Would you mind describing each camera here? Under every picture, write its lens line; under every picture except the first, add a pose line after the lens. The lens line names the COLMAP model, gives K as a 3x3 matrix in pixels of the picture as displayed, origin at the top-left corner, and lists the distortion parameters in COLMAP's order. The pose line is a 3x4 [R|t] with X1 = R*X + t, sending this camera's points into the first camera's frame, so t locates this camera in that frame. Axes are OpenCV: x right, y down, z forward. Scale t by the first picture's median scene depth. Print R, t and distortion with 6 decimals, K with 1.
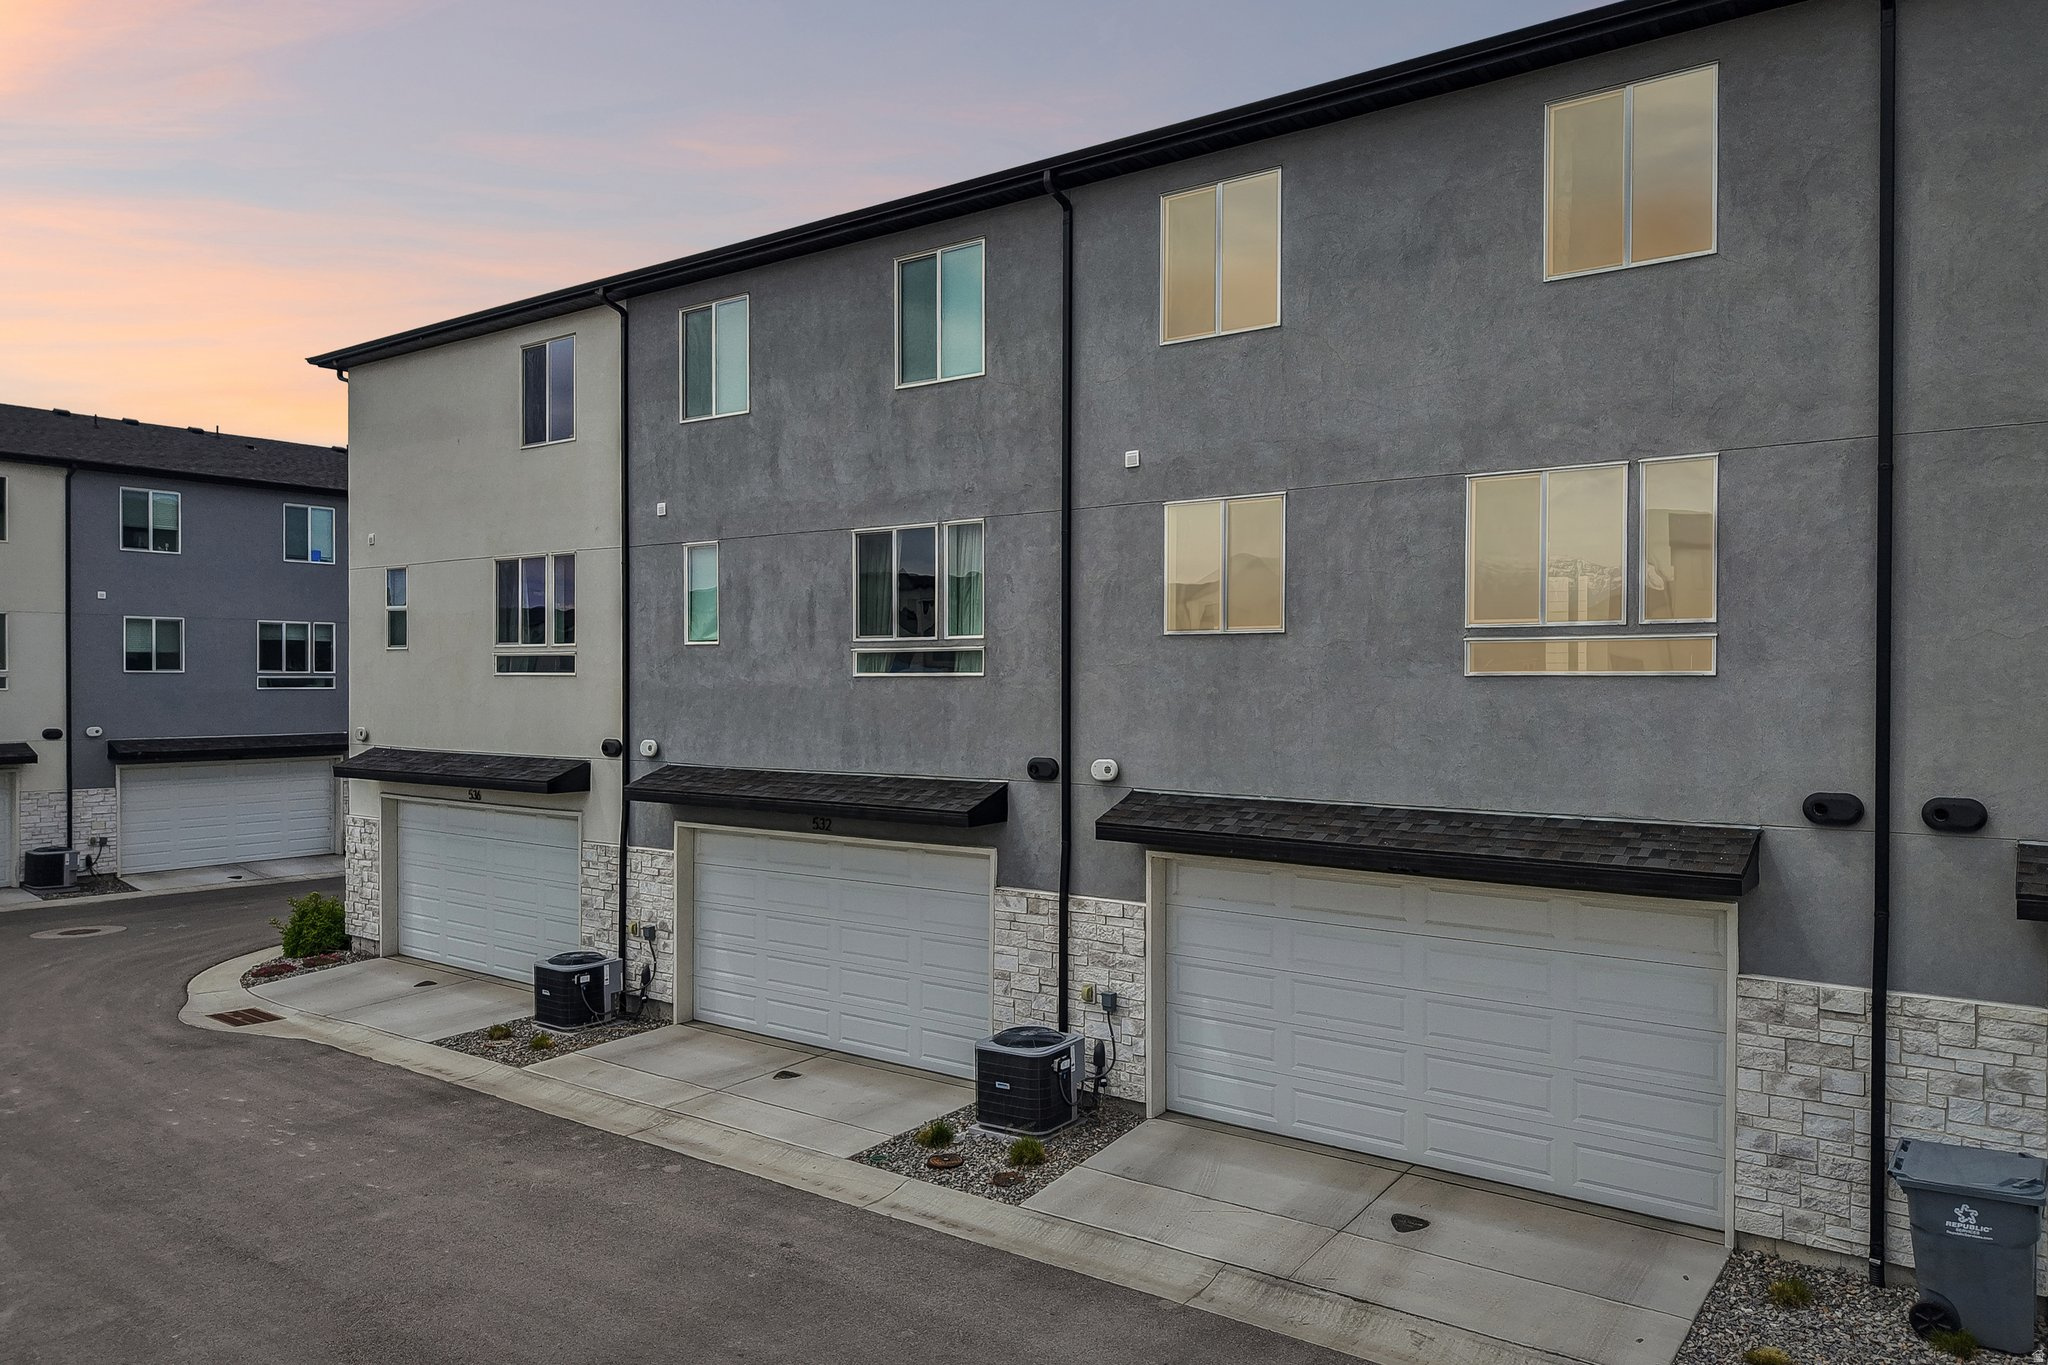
lens RADIAL K [[1384.2, 0, 1034.9], [0, 1384.2, 670.0], [0, 0, 1]] dist [0.110237, -0.143224]
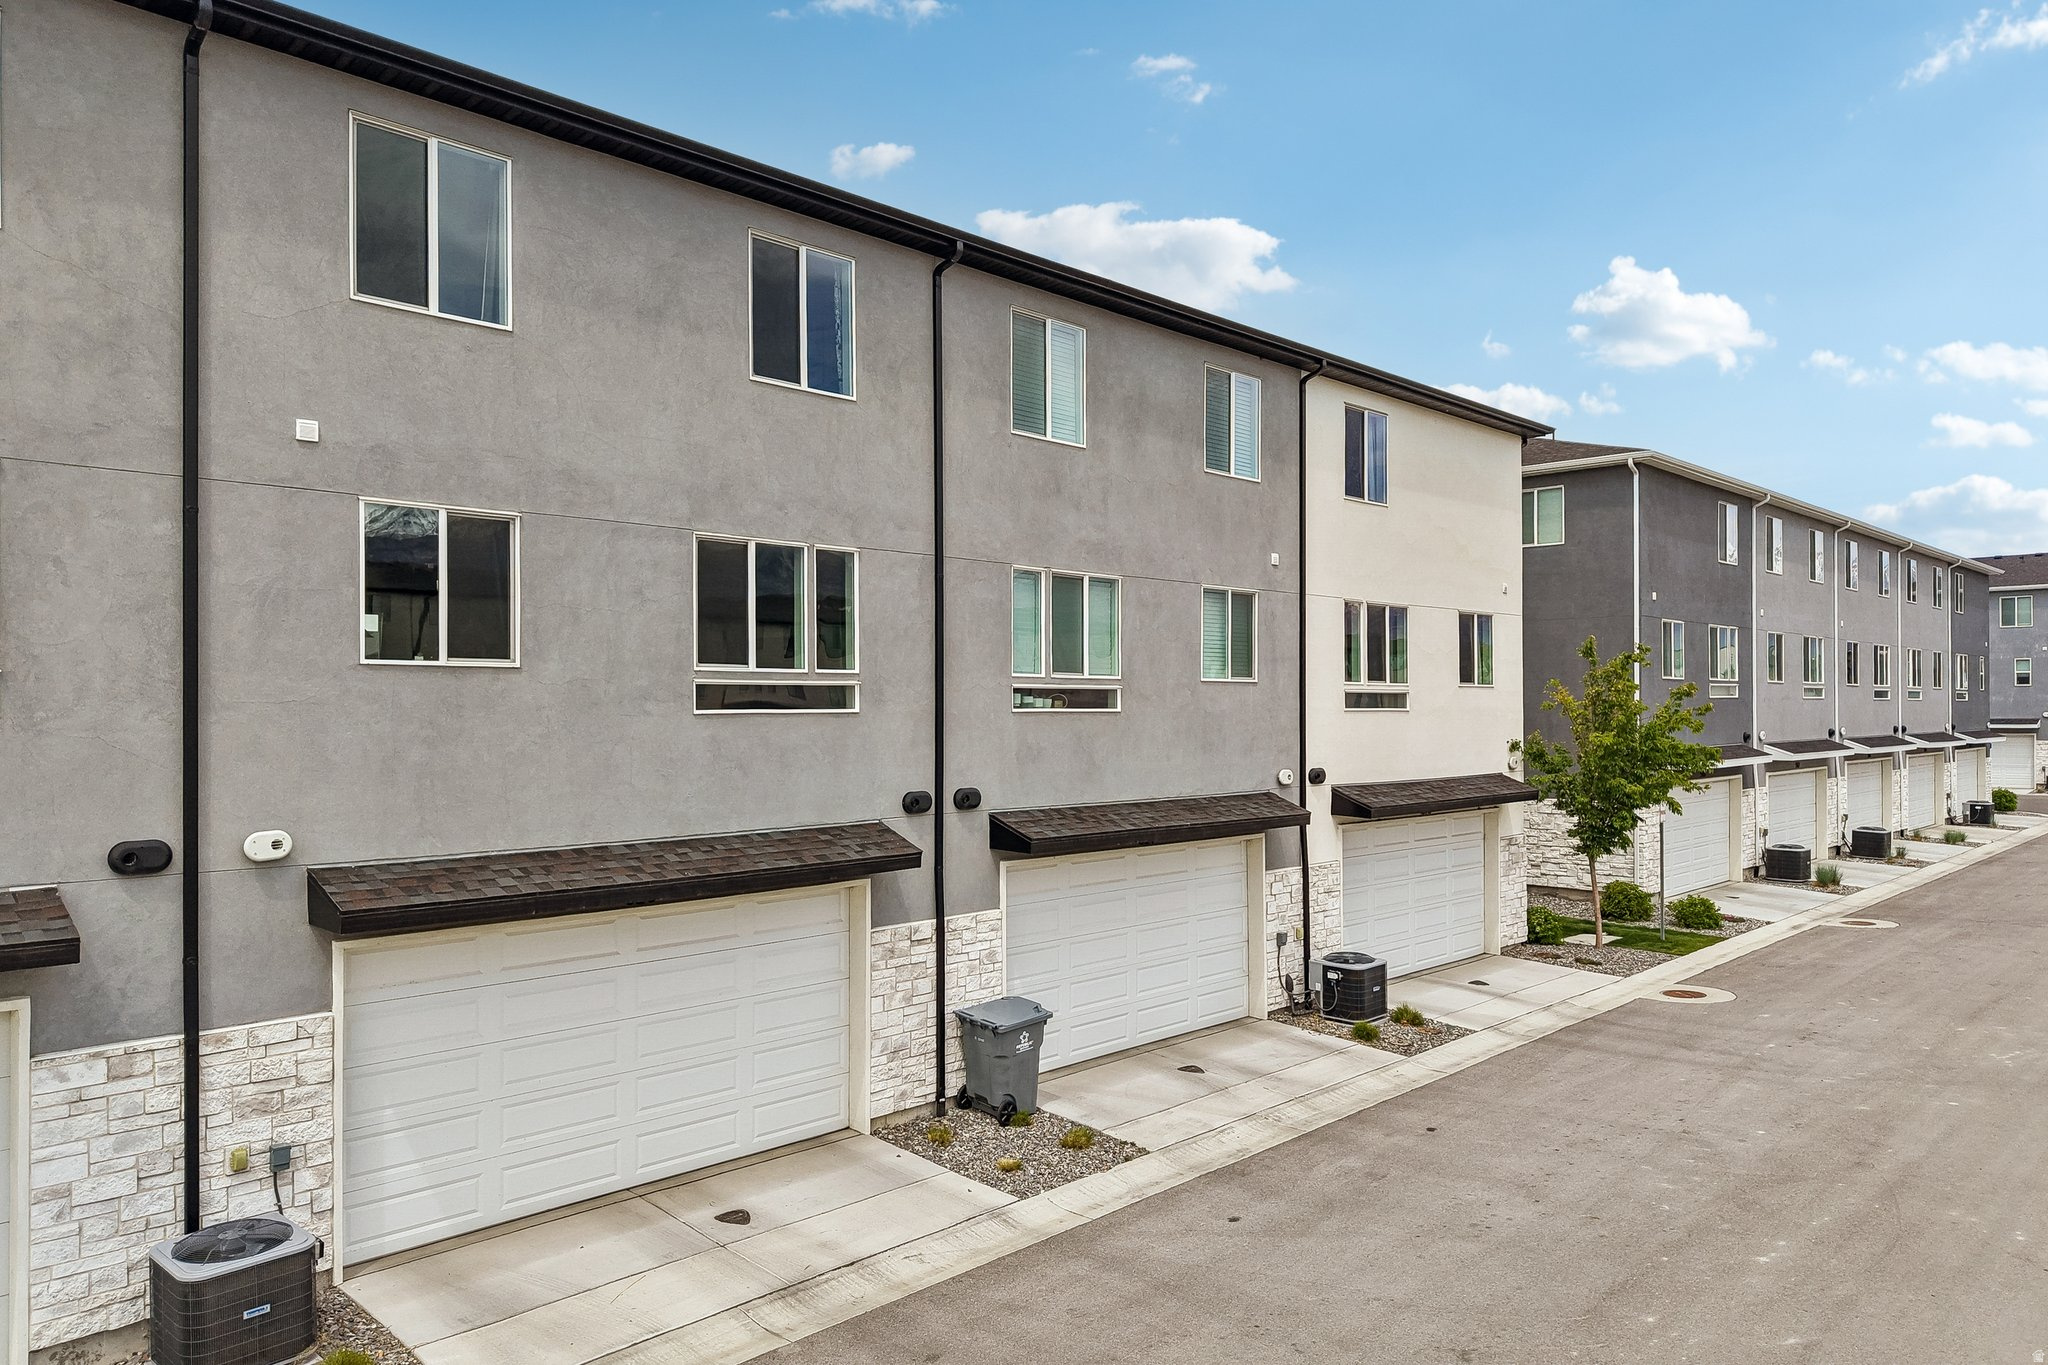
lens RADIAL K [[1394.3, 0, 1021.6], [0, 1394.3, 670.8], [0, 0, 1]] dist [0.051326, -0.073507]
pose [[0.139919, 0.022198, 0.989914, -0.642963], [-0.006185, 0.999749, -0.021545, -0.006596], [-0.990144, -0.003108, 0.140021, 0.512096]]
